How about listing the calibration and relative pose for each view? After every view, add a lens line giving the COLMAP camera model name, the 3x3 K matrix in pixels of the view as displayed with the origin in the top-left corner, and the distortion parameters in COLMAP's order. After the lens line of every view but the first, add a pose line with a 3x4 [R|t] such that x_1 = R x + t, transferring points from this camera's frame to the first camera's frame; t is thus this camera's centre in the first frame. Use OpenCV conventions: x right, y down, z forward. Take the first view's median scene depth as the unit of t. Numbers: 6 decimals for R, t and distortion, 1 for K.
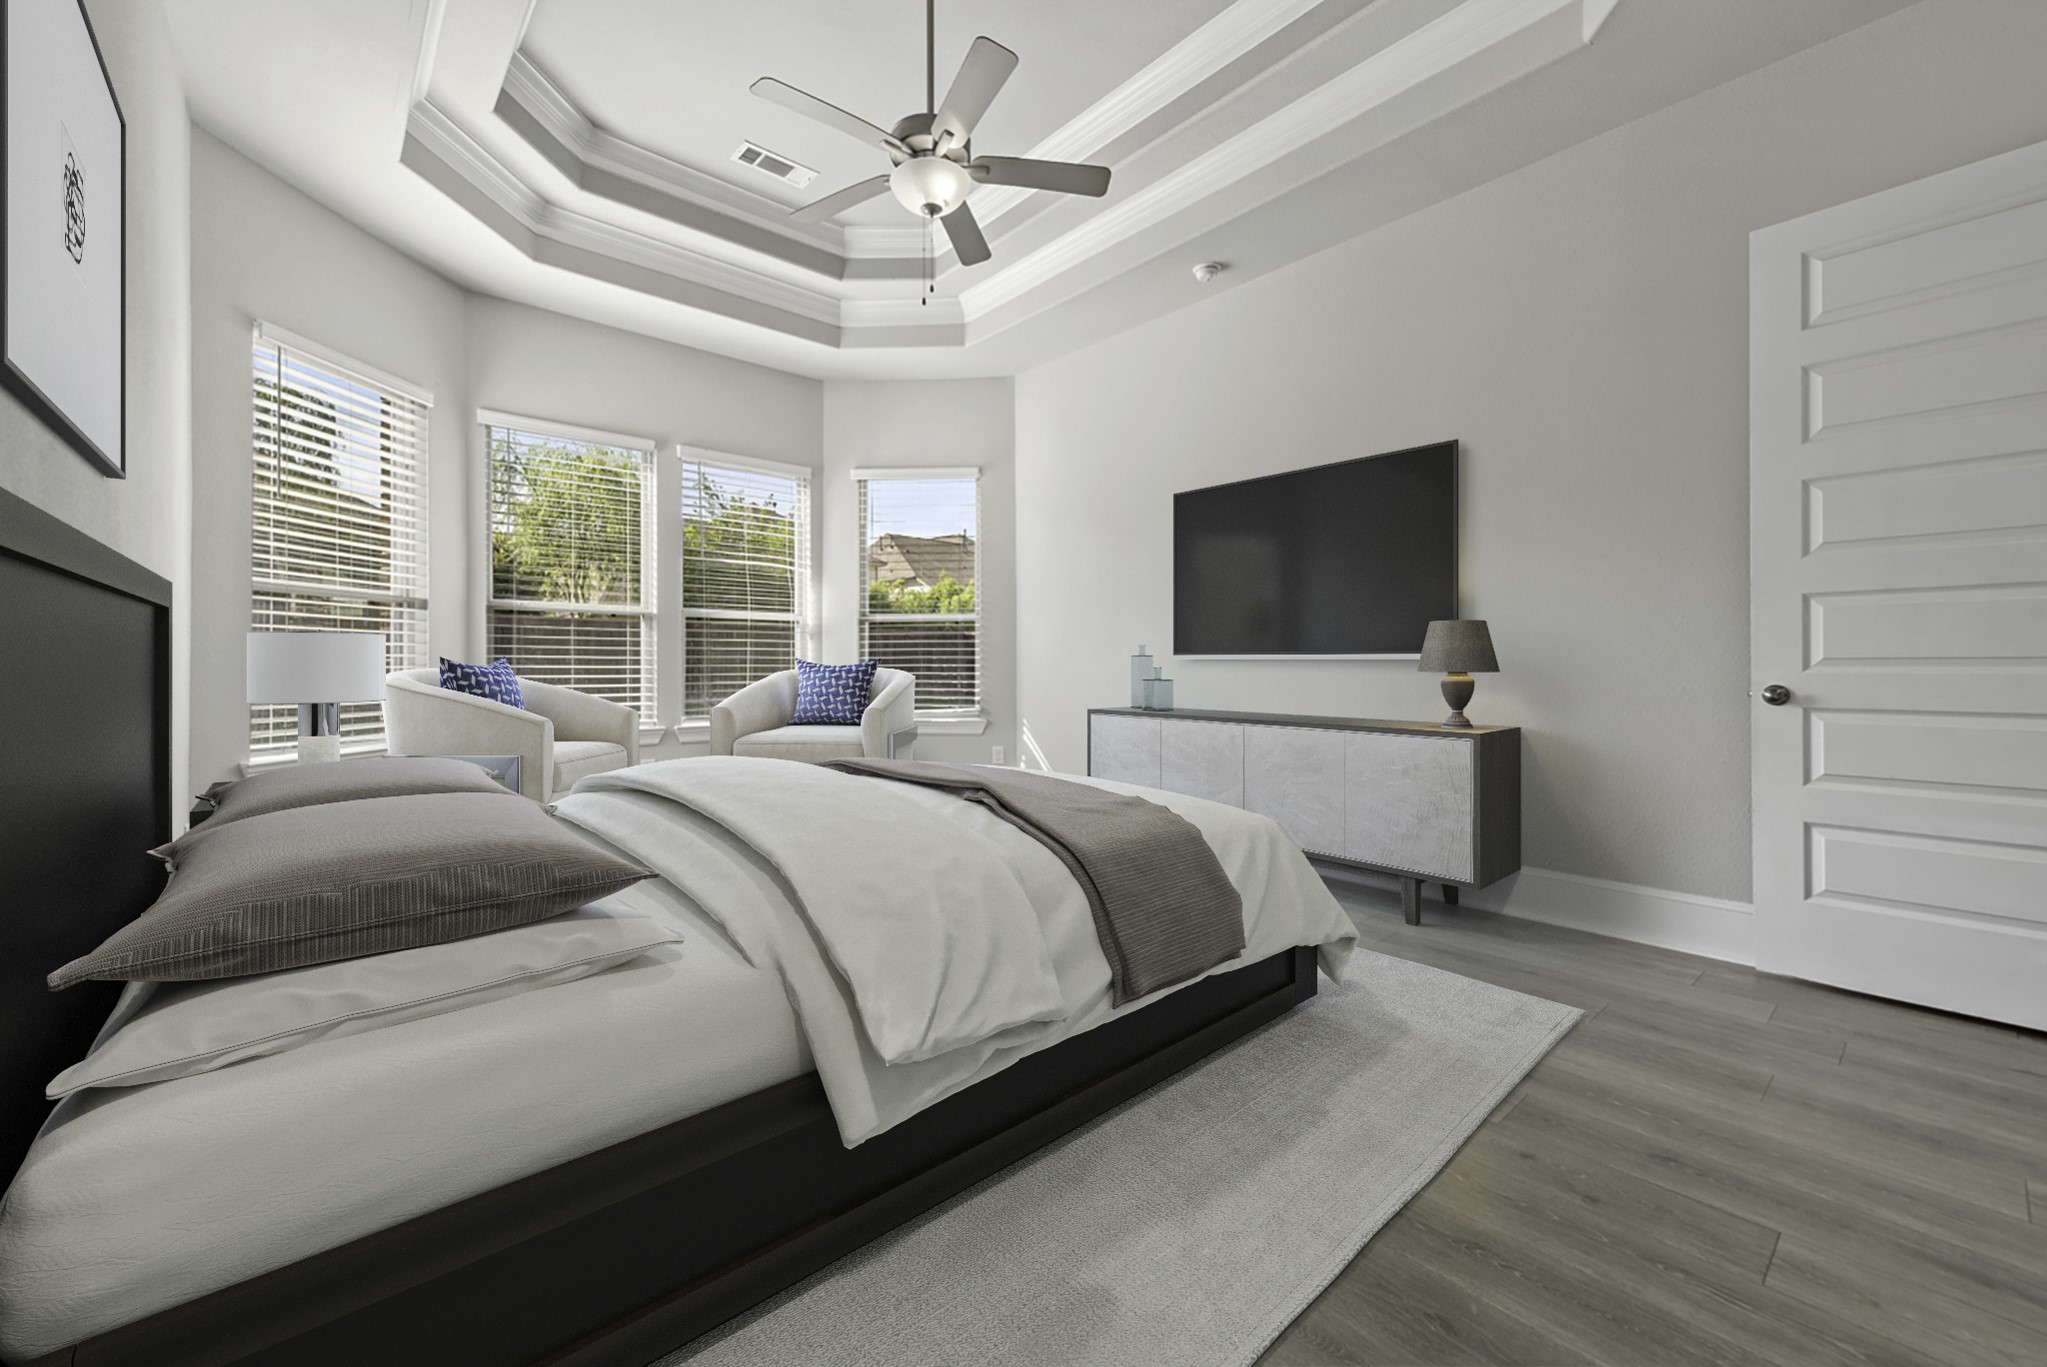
lens RADIAL K [[803.2, 0, 1026.0], [0, 803.2, 680.5], [0, 0, 1]] dist [0.014678, -0.004748]
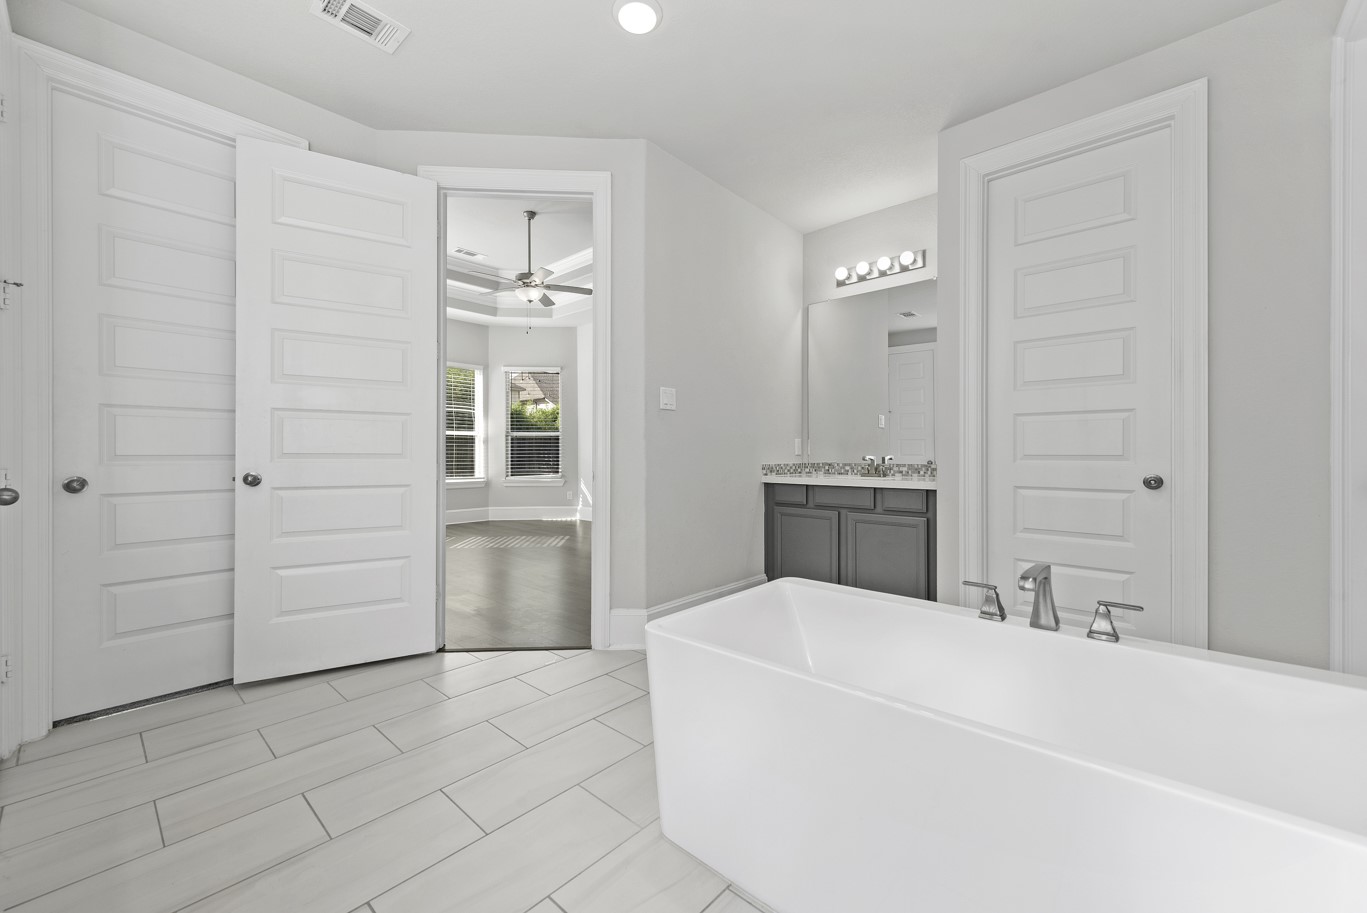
lens RADIAL K [[536.4, 0, 685.1], [0, 536.4, 454.5], [0, 0, 1]] dist [0.014678, -0.004748]
pose [[0.993367, -0.006770, 0.114791, 0.112778], [0.008695, 0.999830, -0.016275, 0.005432], [-0.114661, 0.017165, 0.993256, -0.524285]]
